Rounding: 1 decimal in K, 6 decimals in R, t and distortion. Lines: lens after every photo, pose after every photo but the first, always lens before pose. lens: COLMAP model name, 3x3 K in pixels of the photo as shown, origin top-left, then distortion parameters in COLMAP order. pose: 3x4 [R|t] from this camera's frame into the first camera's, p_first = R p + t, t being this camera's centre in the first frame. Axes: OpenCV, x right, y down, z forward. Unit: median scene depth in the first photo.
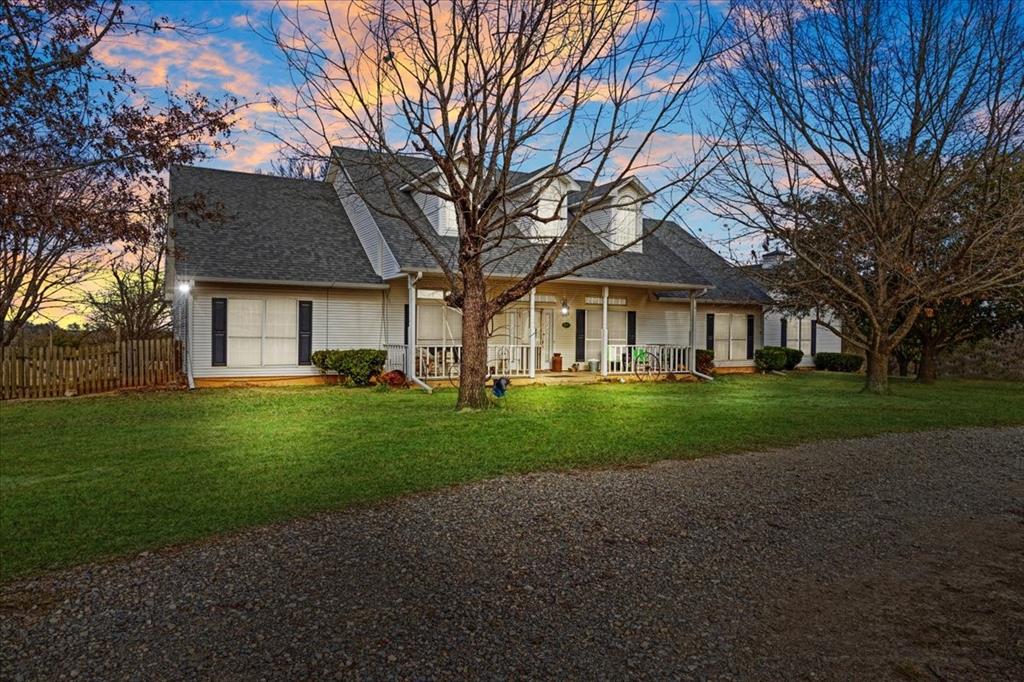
lens RADIAL K [[487.7, 0, 514.0], [0, 487.7, 326.3], [0, 0, 1]] dist [-0.028116, 0.000233]
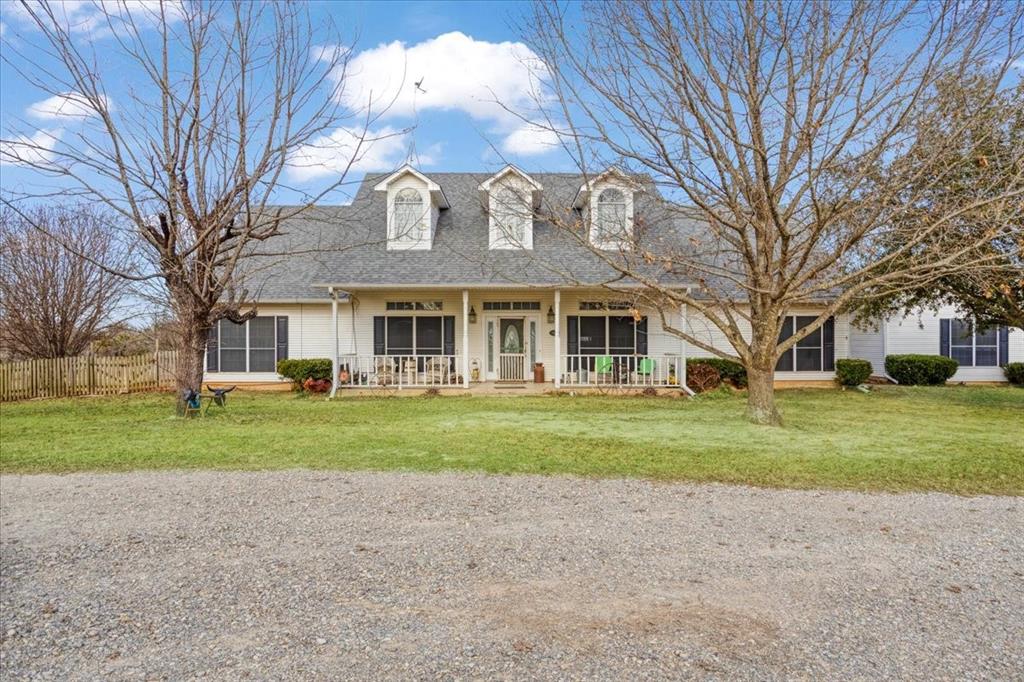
lens RADIAL K [[487.7, 0, 514.0], [0, 487.7, 326.3], [0, 0, 1]] dist [-0.028116, 0.000233]
pose [[0.933100, -0.021894, -0.358949, 0.492950], [0.016004, 0.999684, -0.019372, 0.001183], [0.359259, 0.012331, 0.933156, 0.122200]]
